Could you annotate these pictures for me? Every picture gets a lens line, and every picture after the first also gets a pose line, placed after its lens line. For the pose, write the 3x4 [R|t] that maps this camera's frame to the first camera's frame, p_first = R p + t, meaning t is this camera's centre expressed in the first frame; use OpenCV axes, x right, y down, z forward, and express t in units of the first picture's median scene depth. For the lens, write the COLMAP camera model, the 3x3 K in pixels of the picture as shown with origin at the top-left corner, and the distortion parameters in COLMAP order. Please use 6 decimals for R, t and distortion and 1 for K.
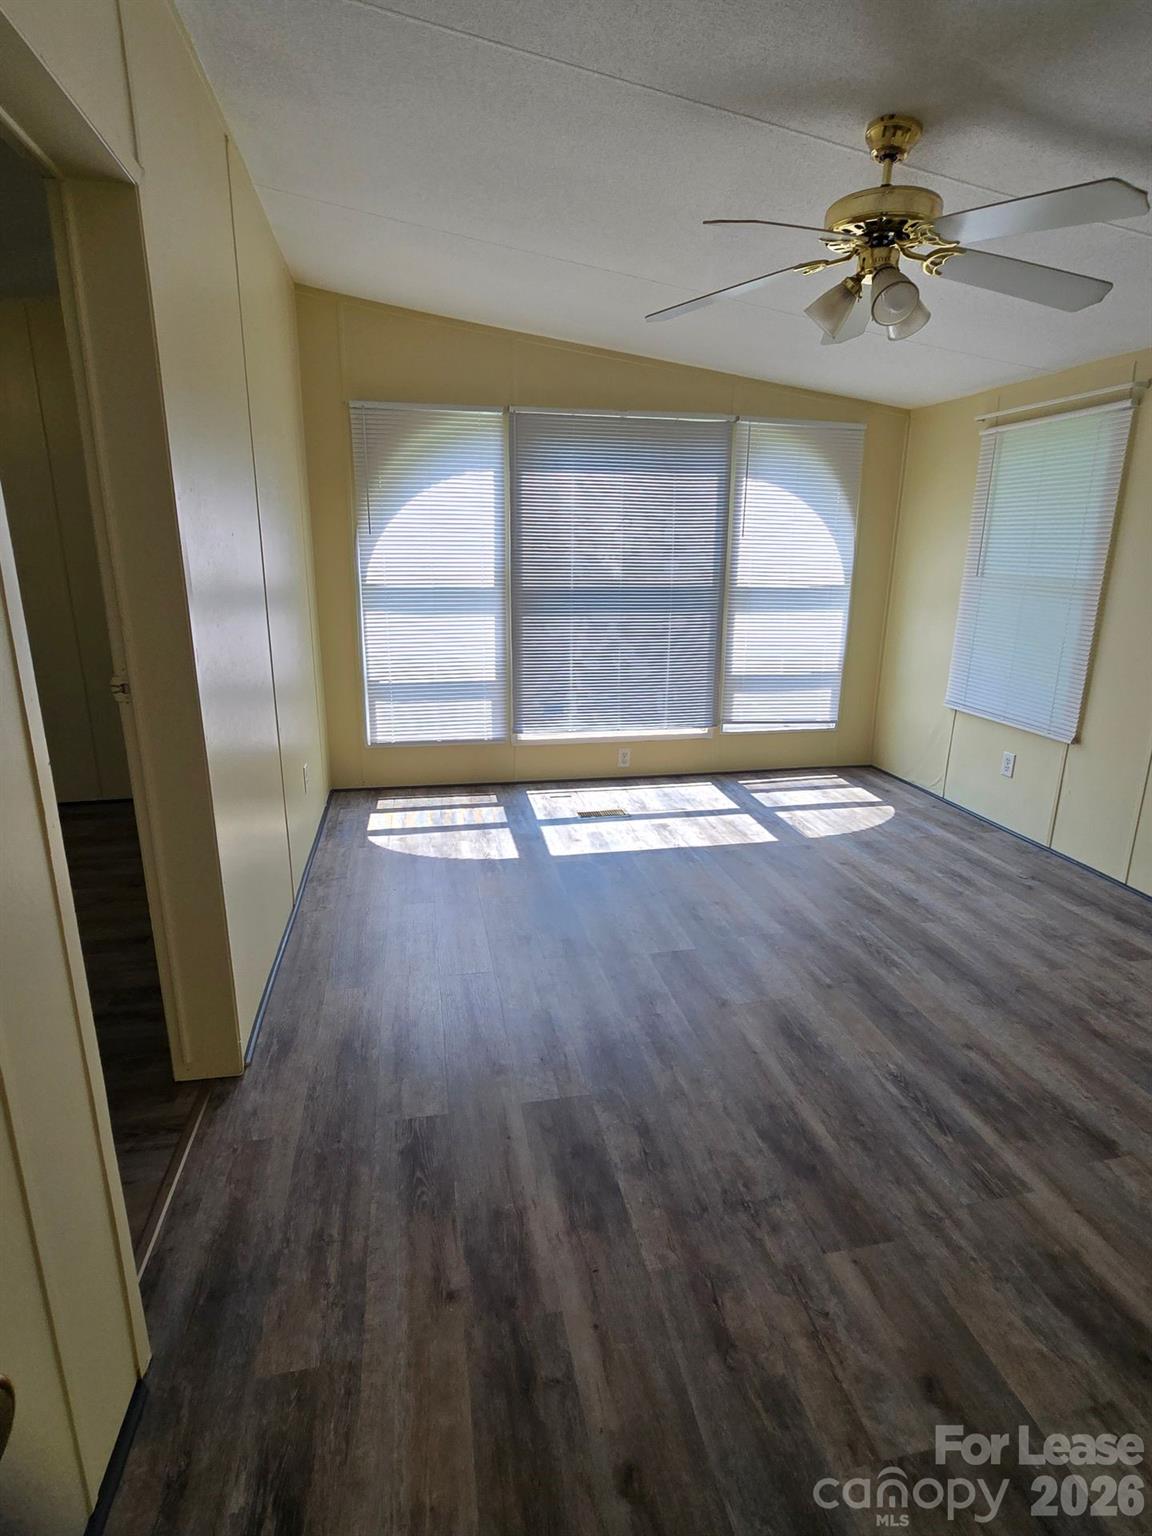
lens RADIAL K [[783.1, 0, 570.3], [0, 783.1, 758.5], [0, 0, 1]] dist [-0.008123, 0.000149]
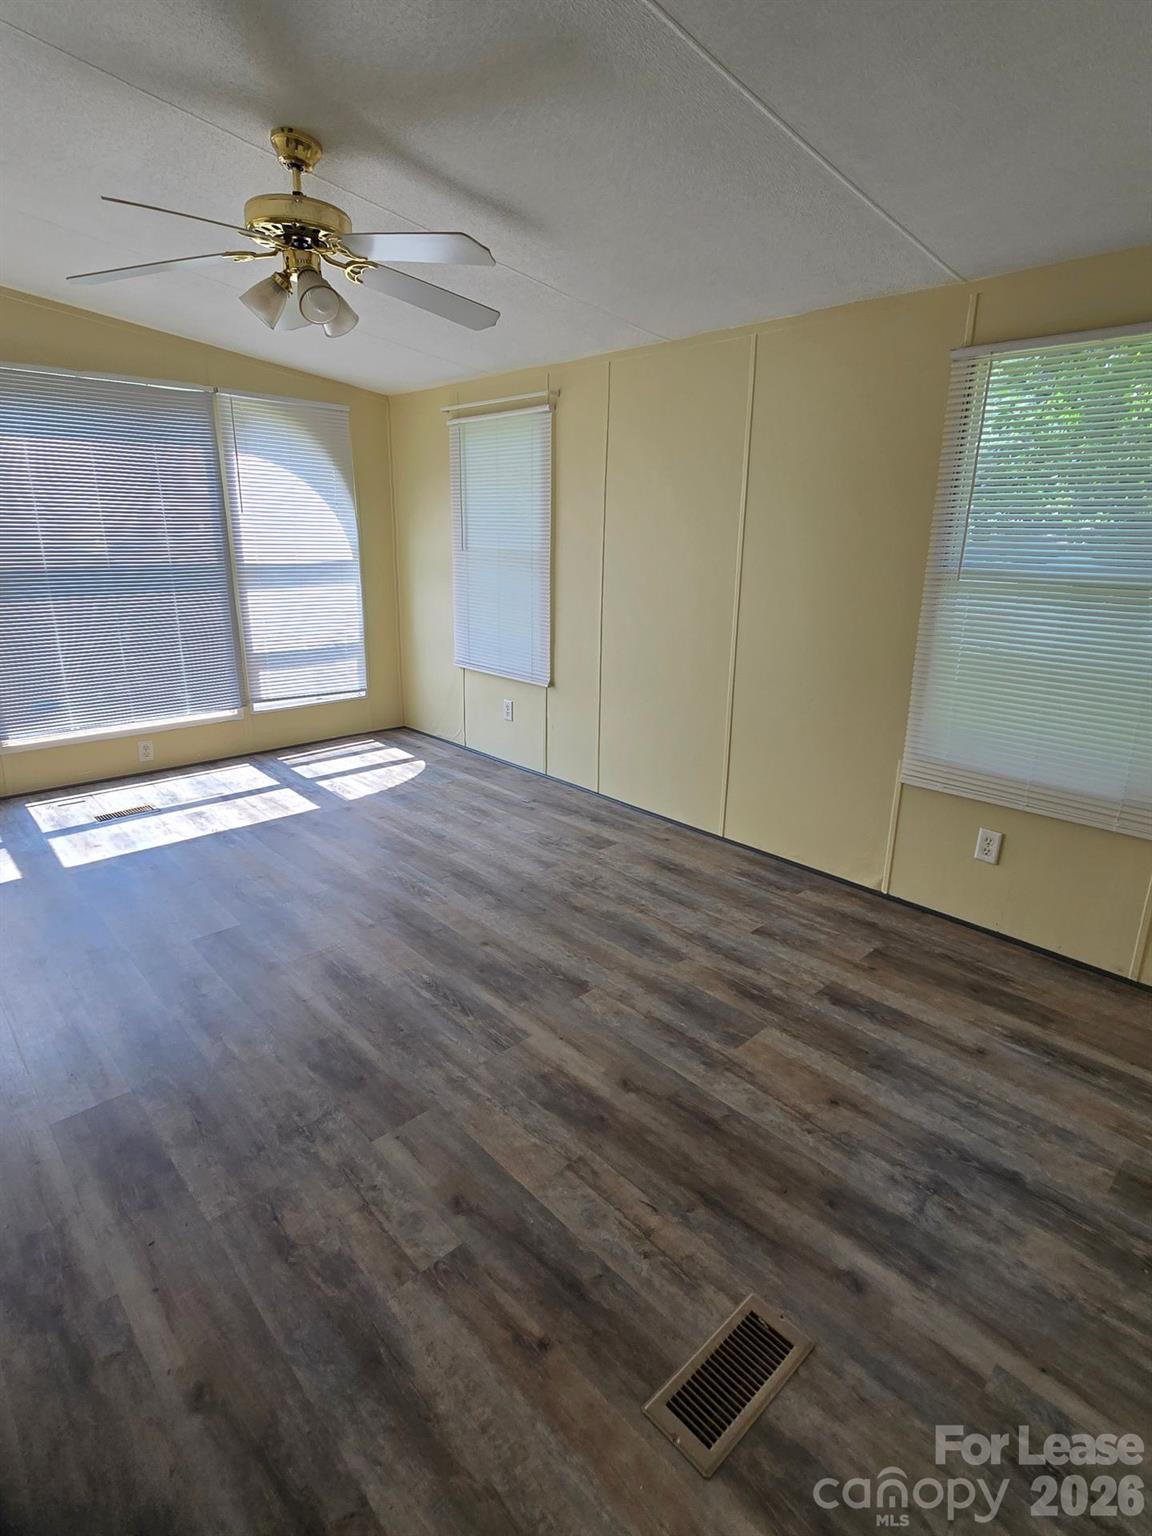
lens RADIAL K [[783.1, 0, 570.3], [0, 783.1, 758.5], [0, 0, 1]] dist [-0.008123, 0.000149]
pose [[0.848994, -0.143270, 0.508608, 0.044269], [0.127998, 0.989635, 0.065109, 0.022687], [-0.512665, 0.009824, 0.858533, -0.097993]]
